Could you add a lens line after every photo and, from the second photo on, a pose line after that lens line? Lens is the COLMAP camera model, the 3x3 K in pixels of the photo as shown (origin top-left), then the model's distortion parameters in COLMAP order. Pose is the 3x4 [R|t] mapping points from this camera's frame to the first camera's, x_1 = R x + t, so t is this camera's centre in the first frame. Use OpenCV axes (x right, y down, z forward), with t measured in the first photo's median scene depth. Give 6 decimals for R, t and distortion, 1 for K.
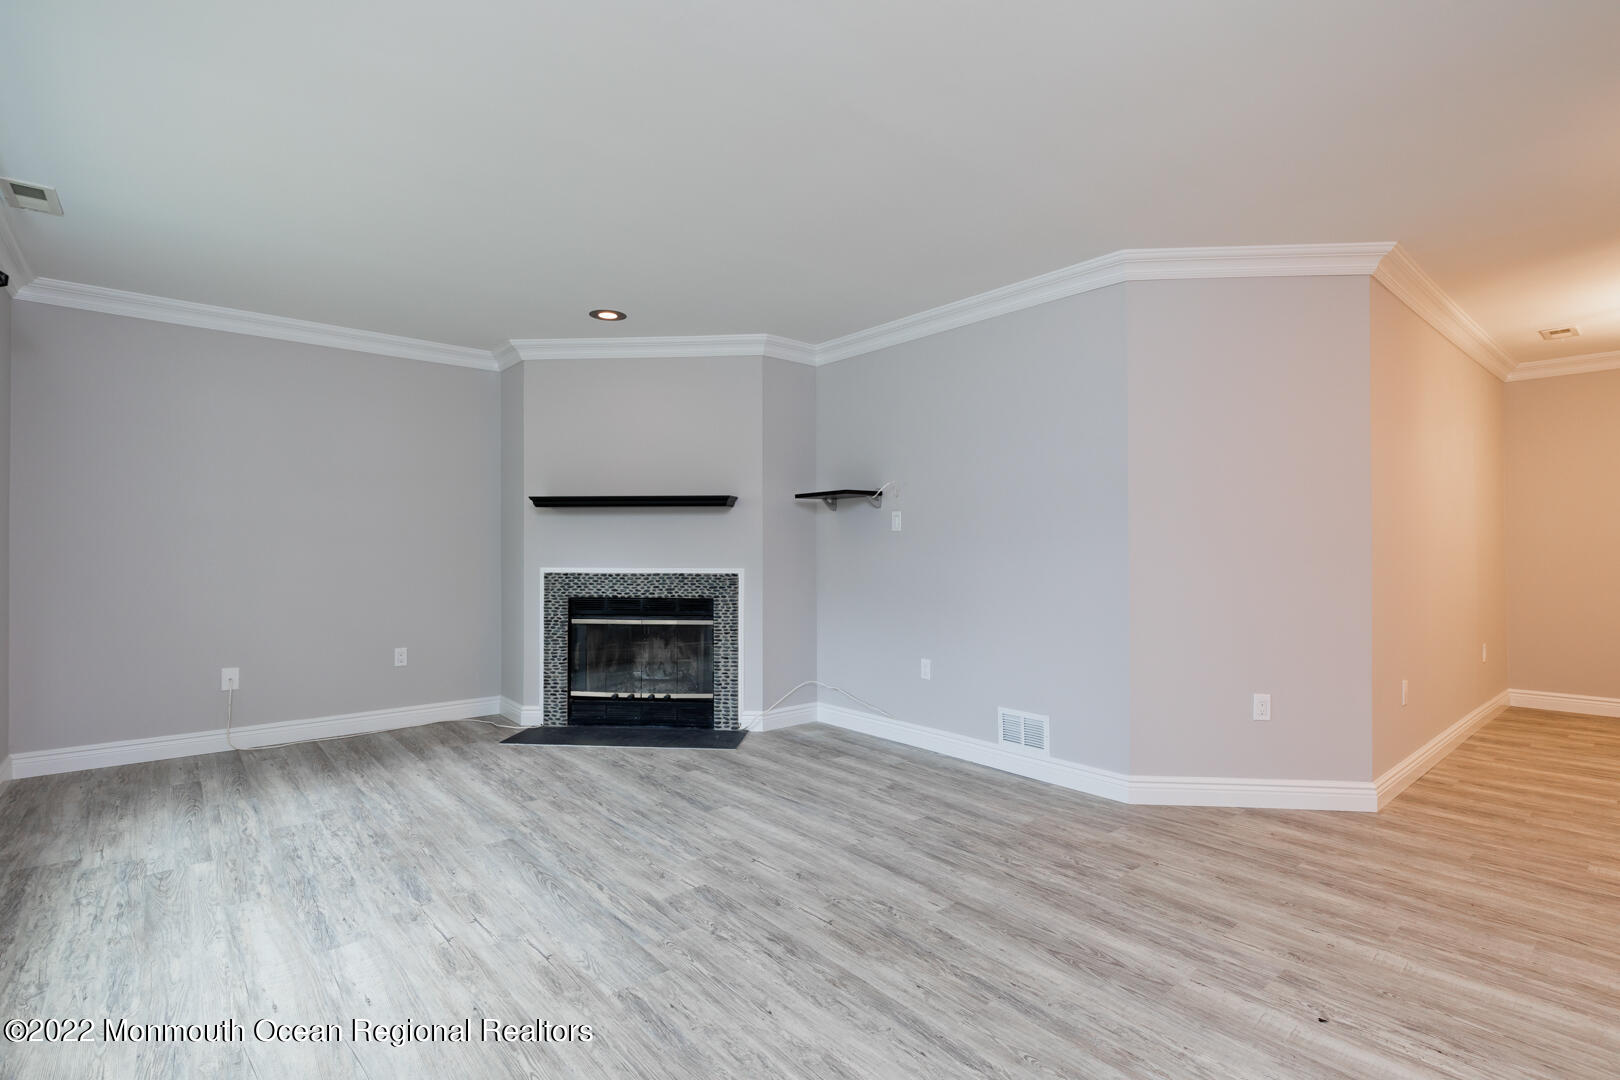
lens RADIAL K [[780.7, 0, 817.2], [0, 780.7, 557.1], [0, 0, 1]] dist [0.000080, -0.007827]
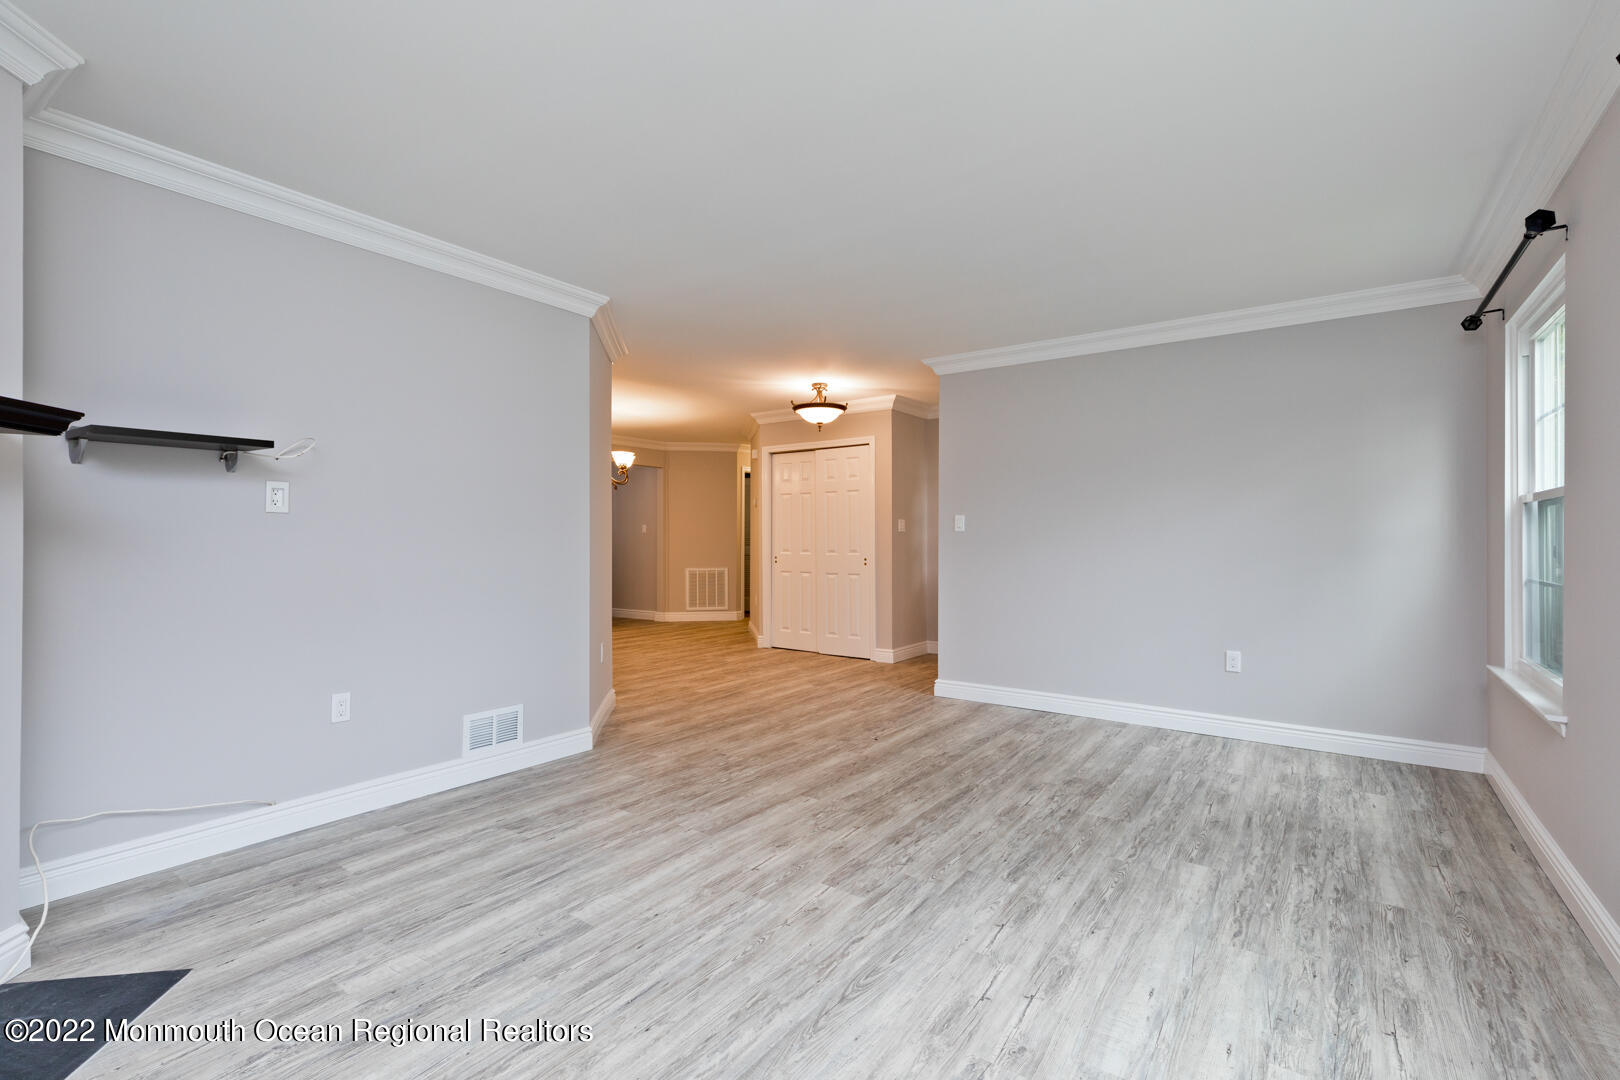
lens RADIAL K [[713.8, 0, 814.0], [0, 713.8, 531.3], [0, 0, 1]] dist [-0.000093, -0.000231]
pose [[-0.244098, 0.007849, 0.969719, -0.750368], [0.008412, 0.999947, -0.005976, -0.016128], [-0.969714, 0.006699, -0.244151, 0.899270]]
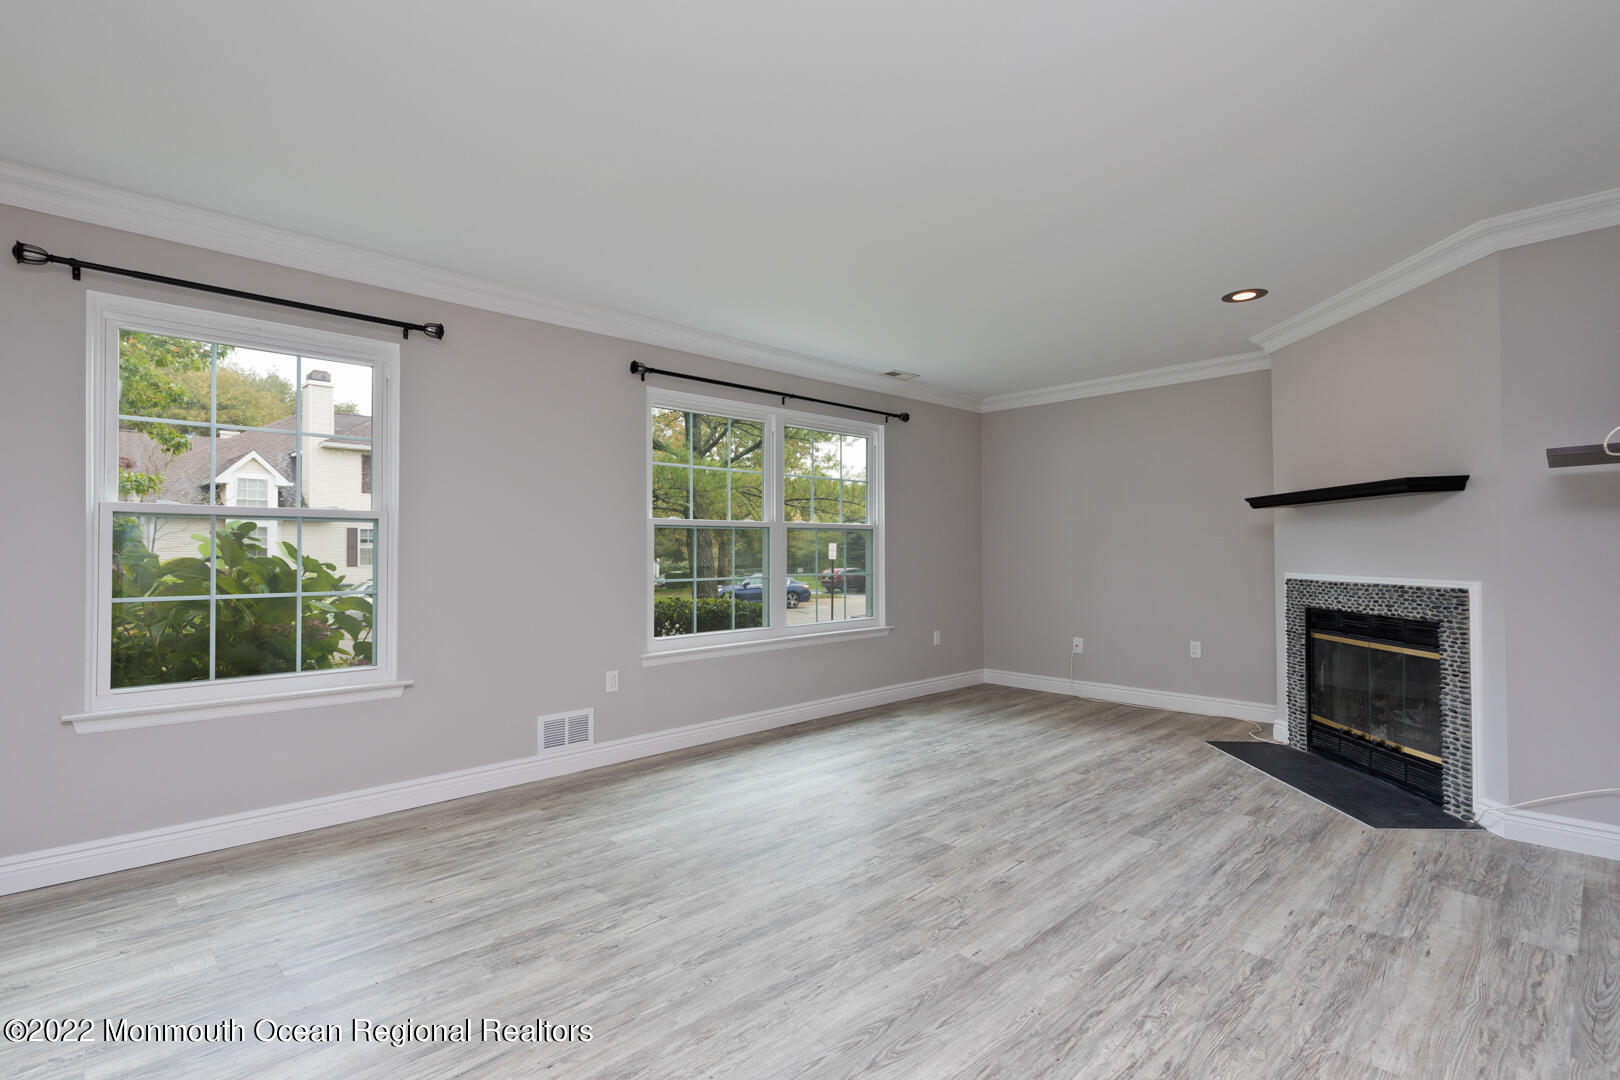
lens RADIAL K [[748.7, 0, 801.2], [0, 748.7, 550.7], [0, 0, 1]] dist [0.001414, -0.000096]
pose [[0.042131, -0.003517, -0.999106, 0.693799], [-0.007678, 0.999963, -0.003844, -0.006889], [0.999083, 0.007833, 0.042103, 0.529169]]
